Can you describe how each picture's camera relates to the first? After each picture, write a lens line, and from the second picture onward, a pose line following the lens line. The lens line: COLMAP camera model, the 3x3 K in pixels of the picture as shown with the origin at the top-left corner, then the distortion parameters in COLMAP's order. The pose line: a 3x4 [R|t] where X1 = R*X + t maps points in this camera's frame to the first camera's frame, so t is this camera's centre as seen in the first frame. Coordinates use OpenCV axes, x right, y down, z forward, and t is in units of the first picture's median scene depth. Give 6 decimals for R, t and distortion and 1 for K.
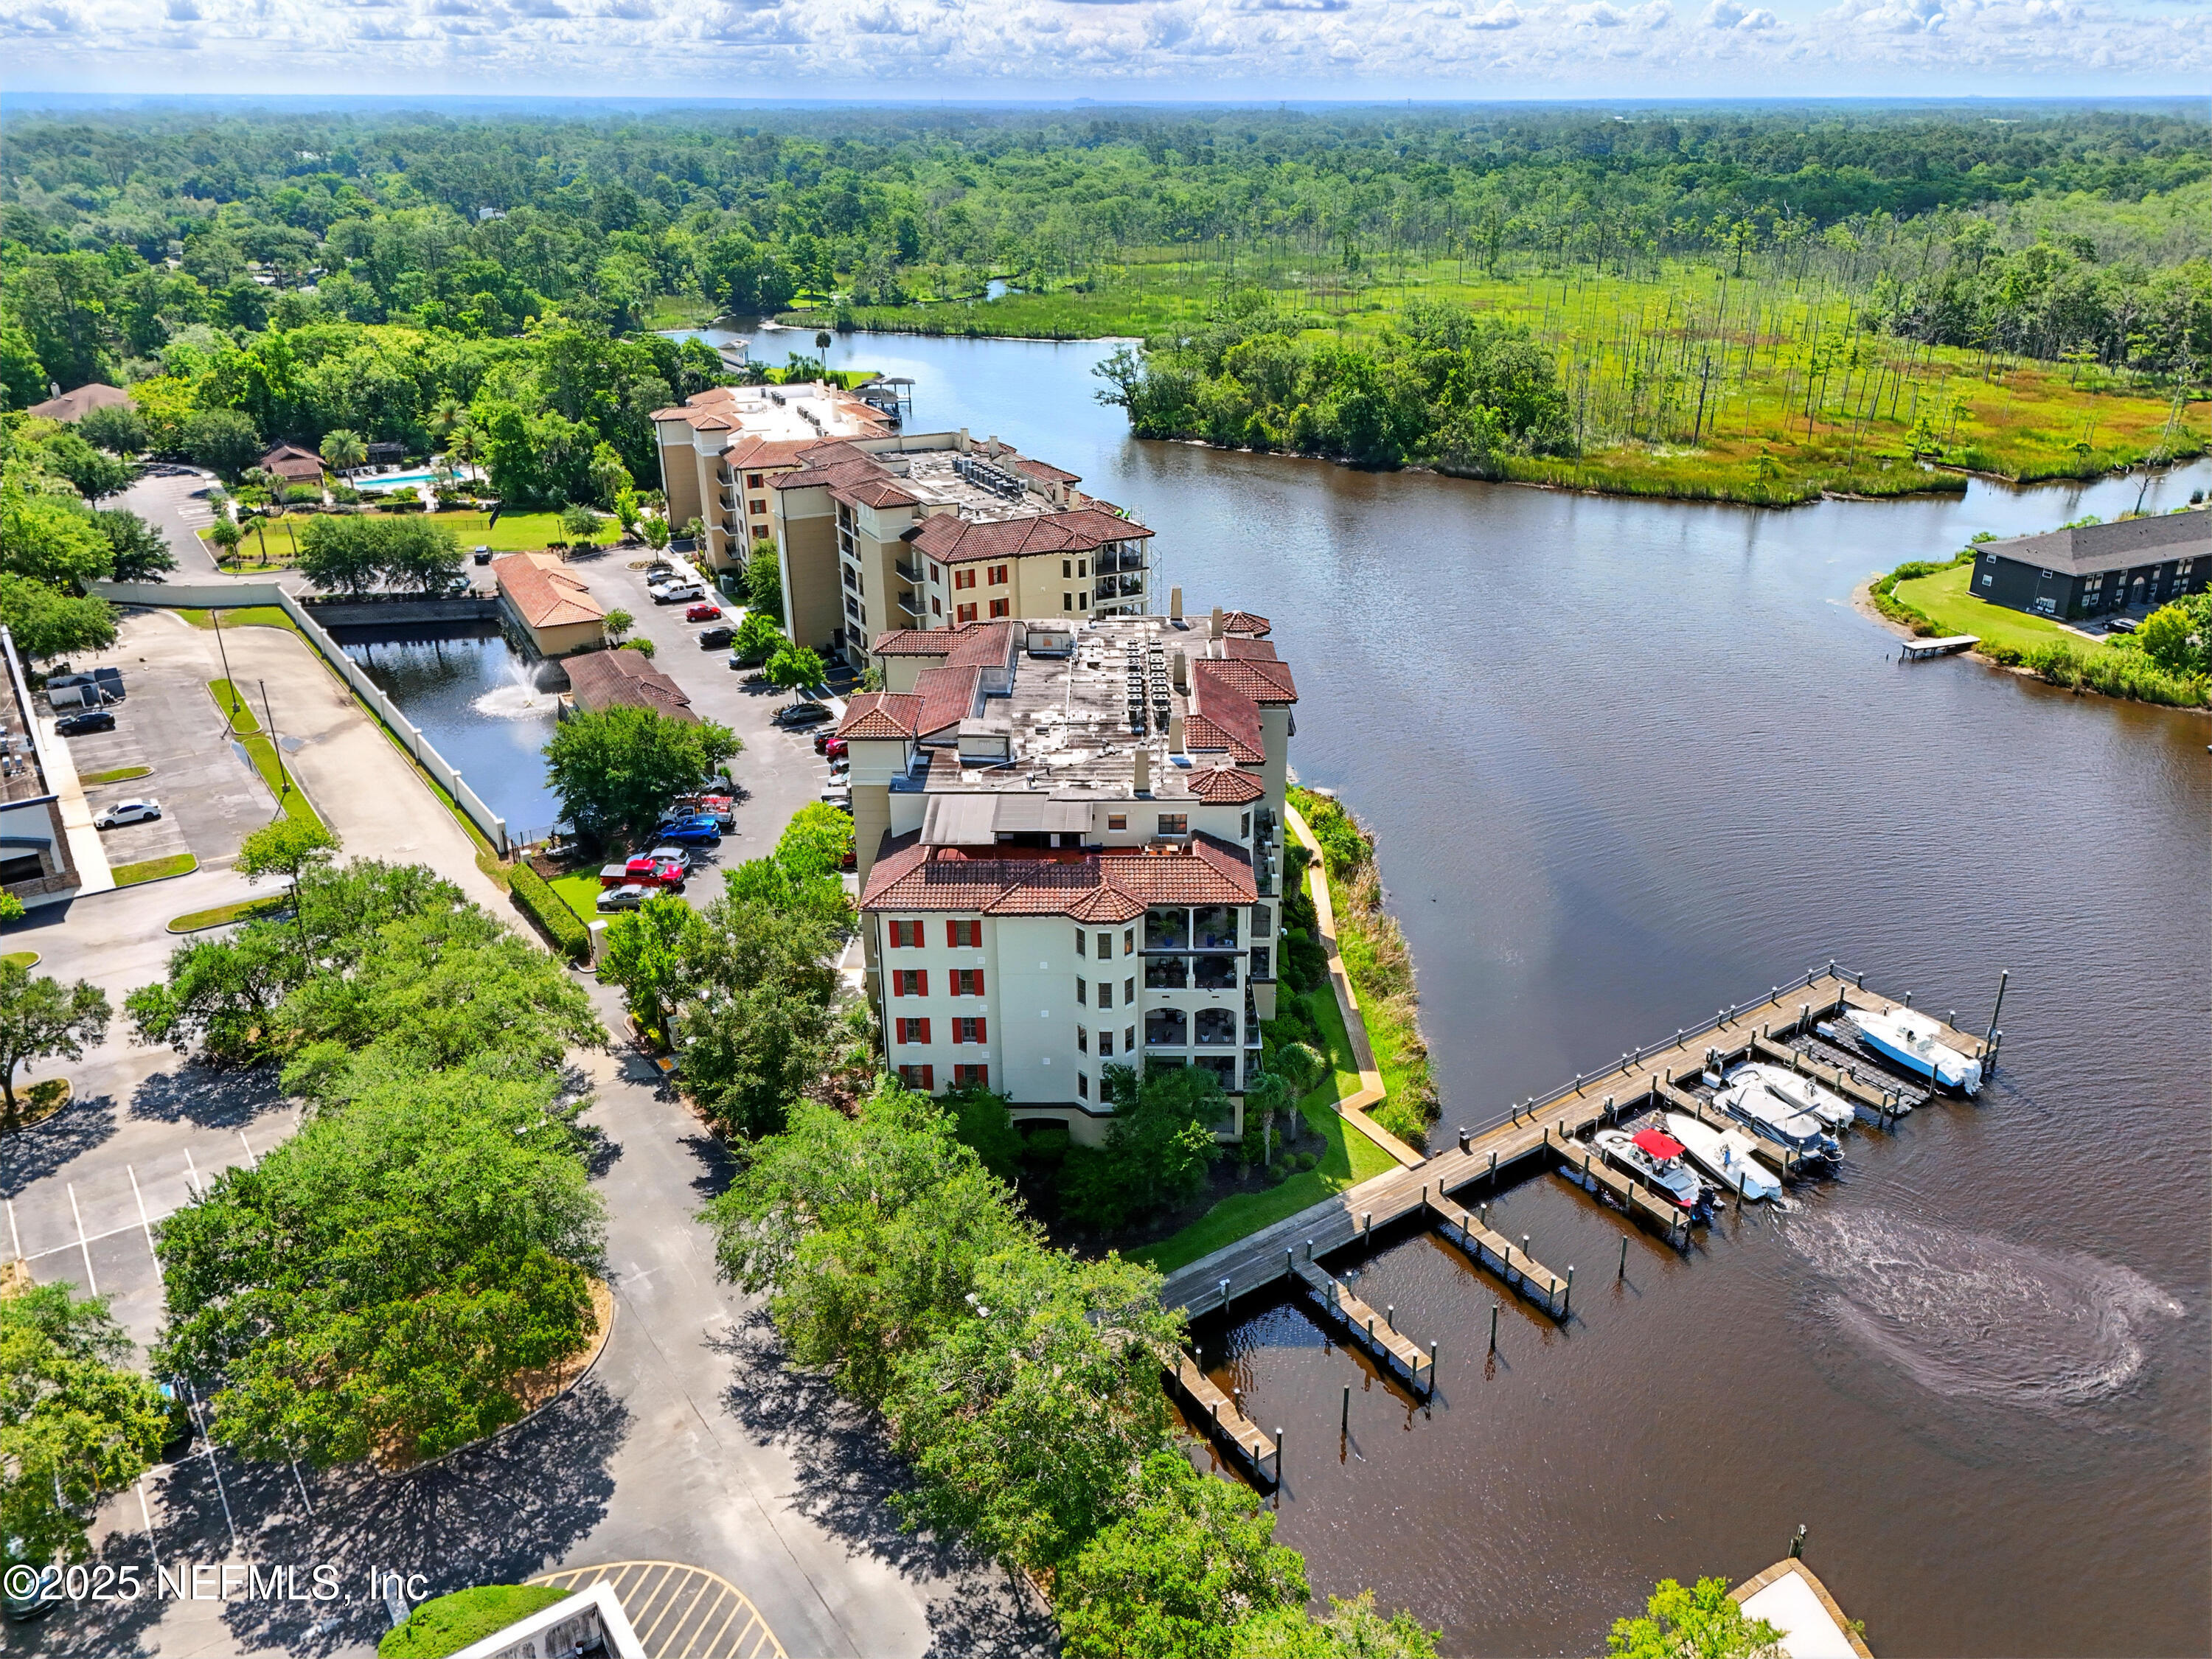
lens RADIAL K [[1630.3, 0, 1106.0], [0, 1630.3, 829.5], [0, 0, 1]] dist [0.058290, -0.050646]
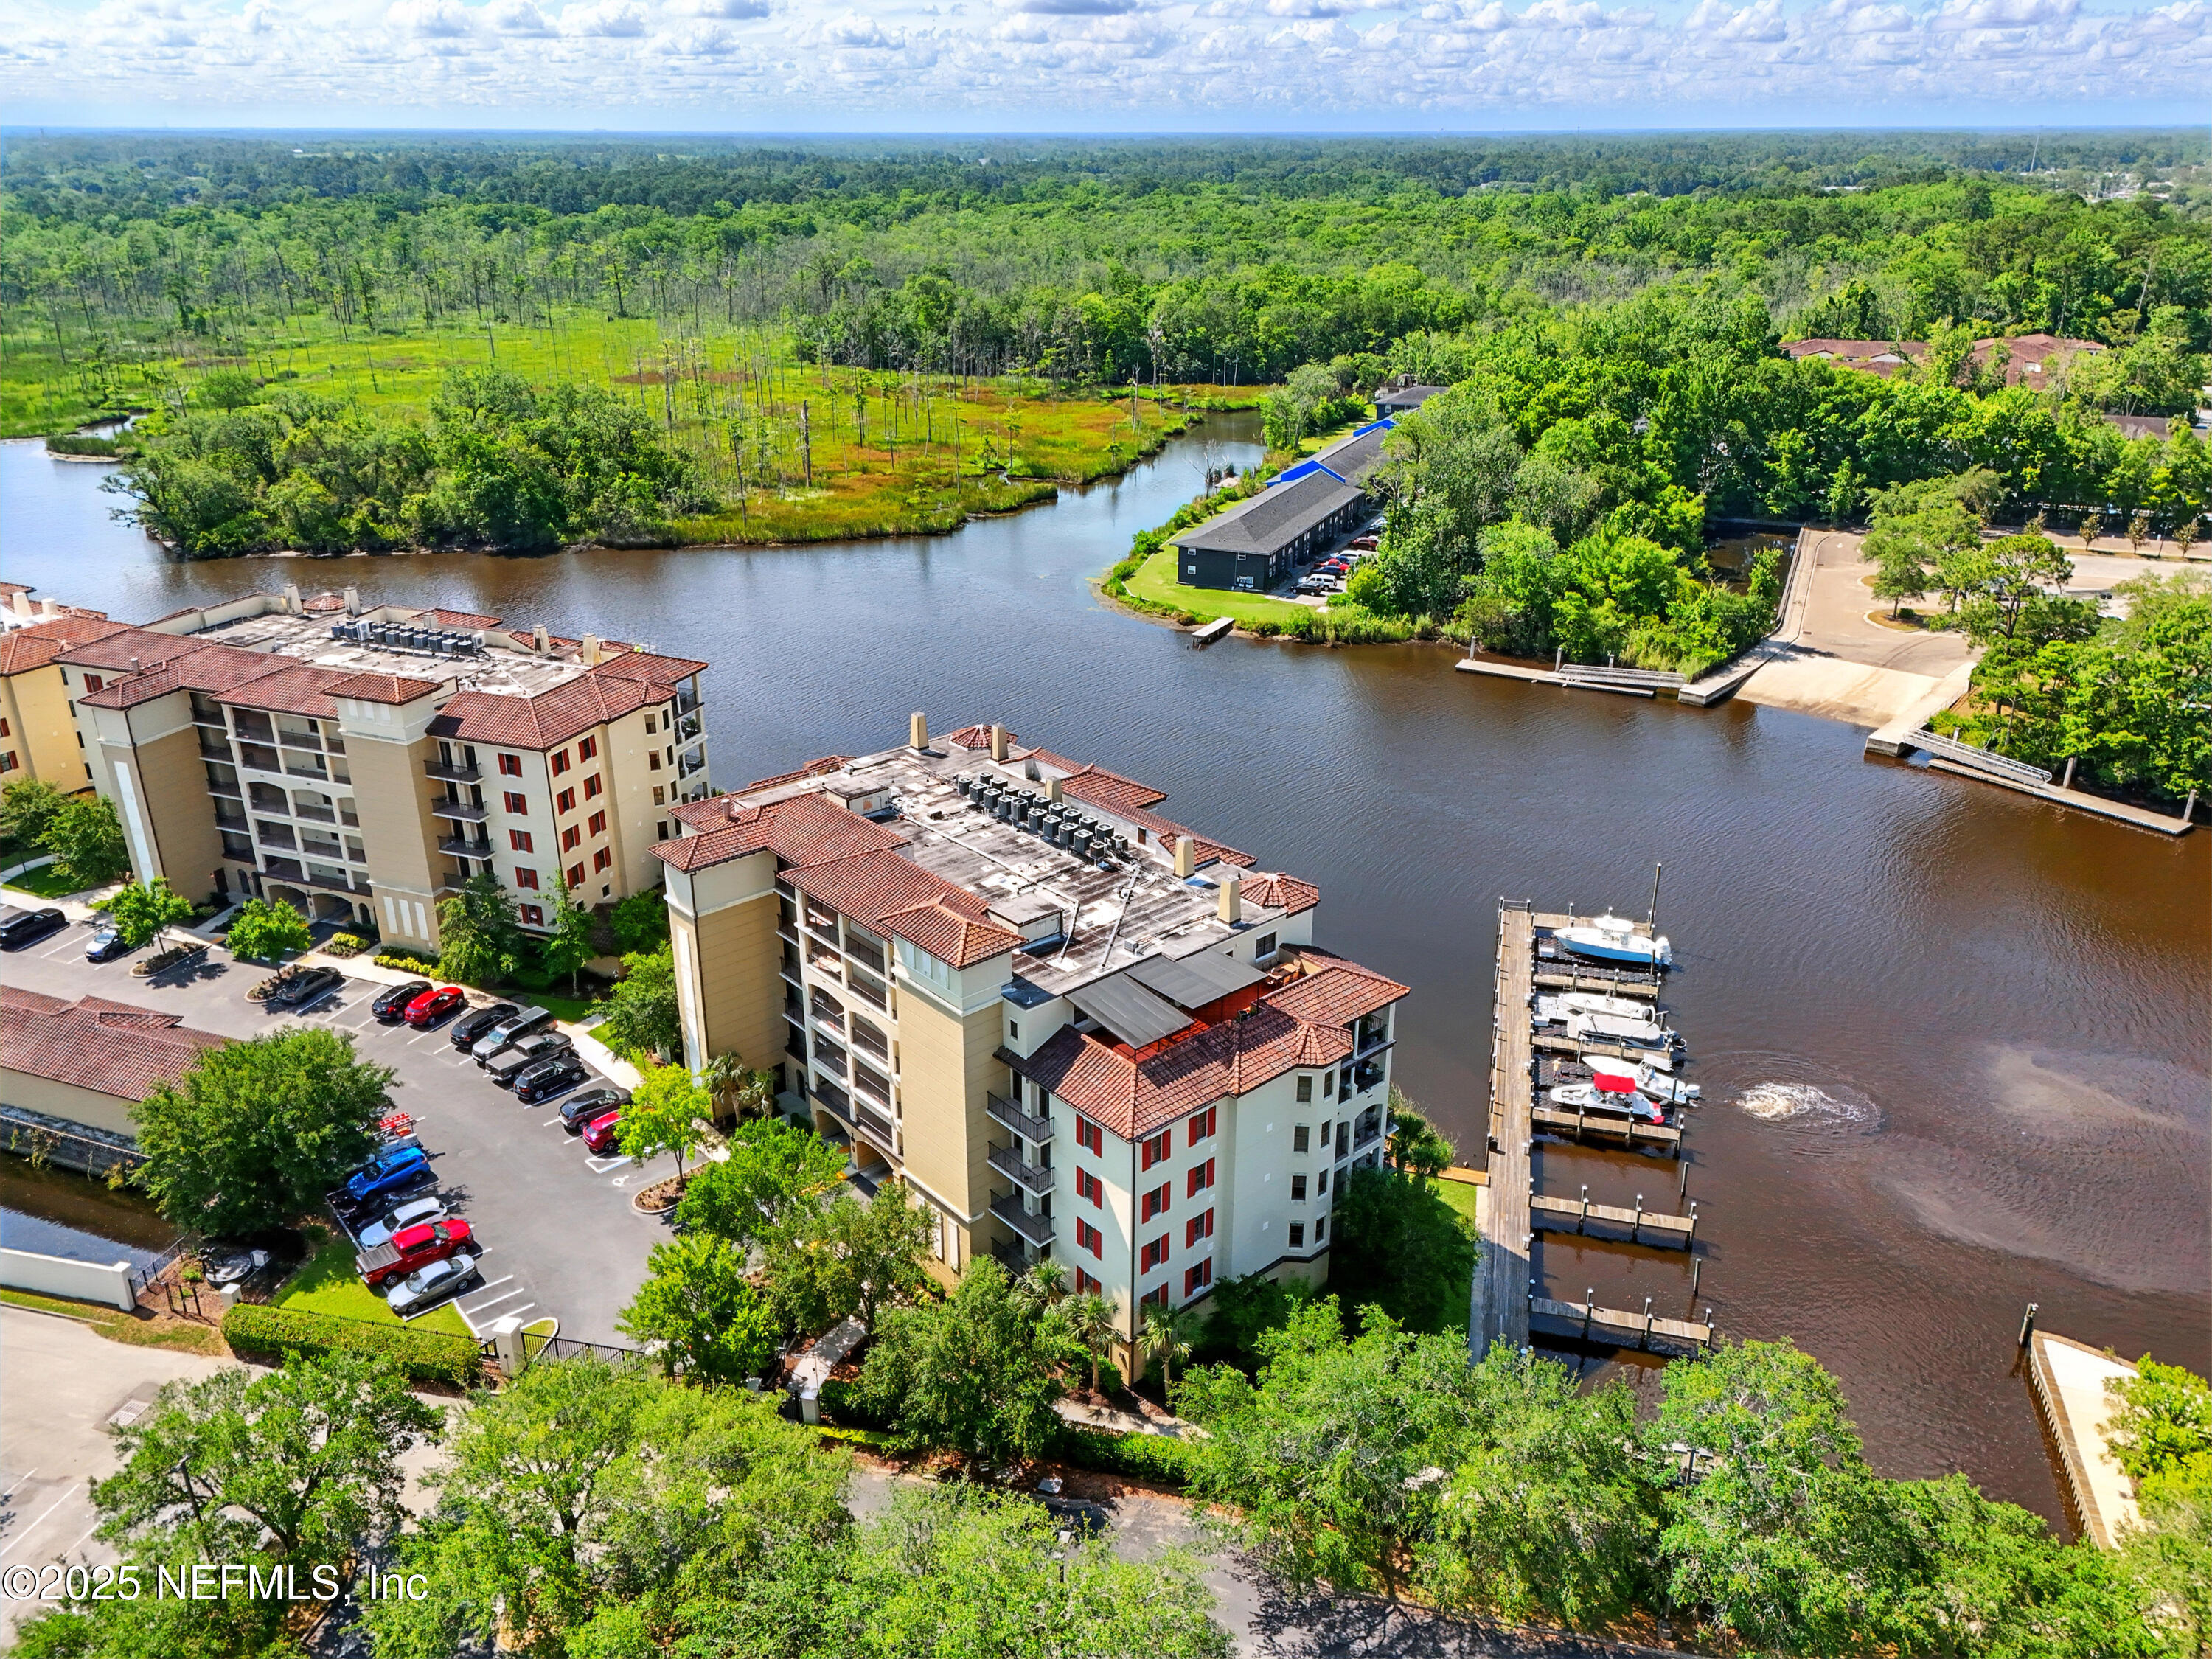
lens RADIAL K [[1630.3, 0, 1106.0], [0, 1630.3, 829.5], [0, 0, 1]] dist [0.058290, -0.050646]
pose [[0.749918, -0.258008, 0.609143, -0.324891], [0.268250, 0.960307, 0.076504, -0.090994], [-0.604703, 0.106031, 0.789362, 0.150508]]
